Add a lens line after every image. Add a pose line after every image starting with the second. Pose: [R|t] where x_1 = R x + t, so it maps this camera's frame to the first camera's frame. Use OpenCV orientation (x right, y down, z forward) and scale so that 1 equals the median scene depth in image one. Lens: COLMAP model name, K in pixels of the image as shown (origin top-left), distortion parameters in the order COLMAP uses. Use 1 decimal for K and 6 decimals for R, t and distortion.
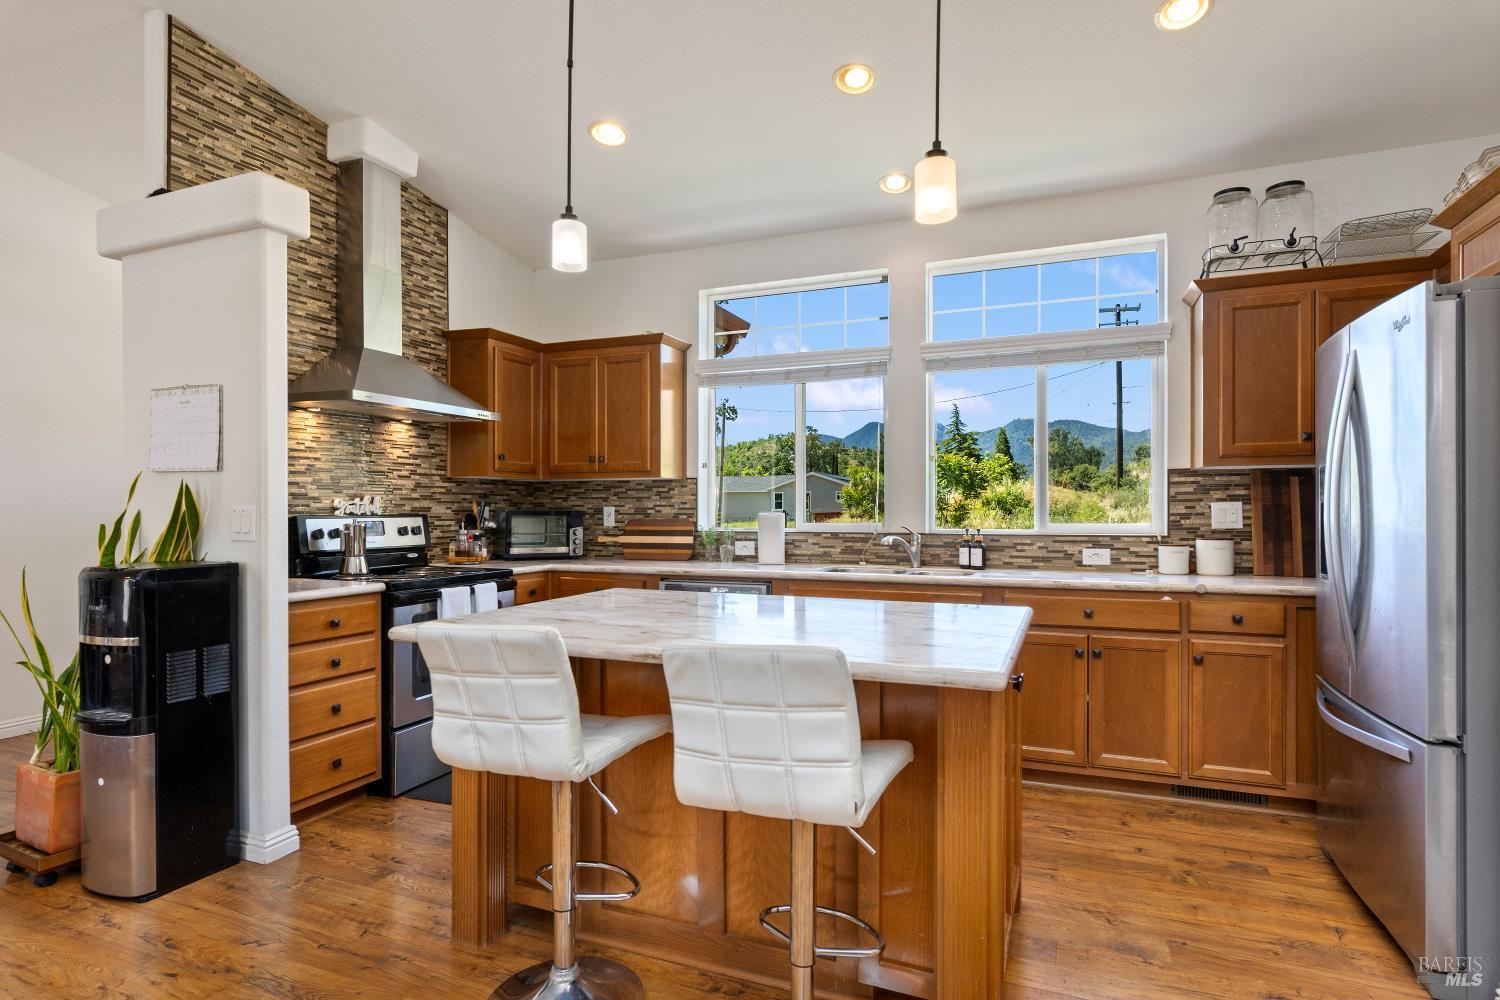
lens RADIAL K [[770.4, 0, 757.0], [0, 770.4, 510.6], [0, 0, 1]] dist [0.003993, -0.000080]
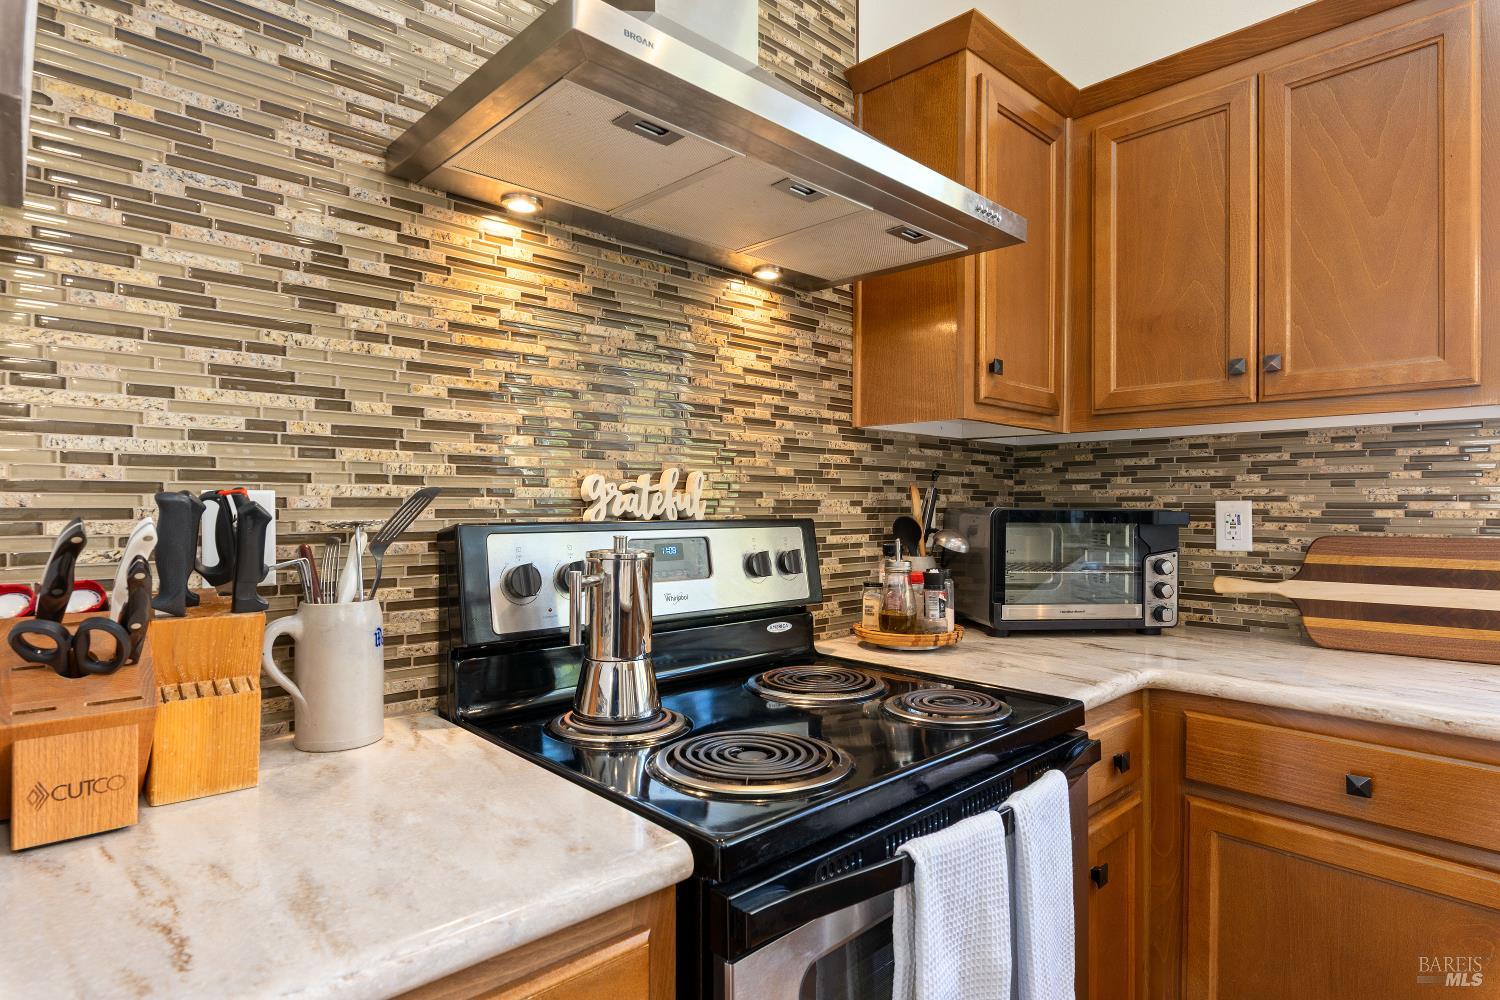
lens RADIAL K [[813.1, 0, 749.0], [0, 813.1, 503.2], [0, 0, 1]] dist [-0.000291, -0.000023]
pose [[0.909113, 0.001799, -0.416546, -0.281548], [-0.004375, 0.999977, -0.005230, -0.000668], [0.416527, 0.006577, 0.909100, 0.603428]]
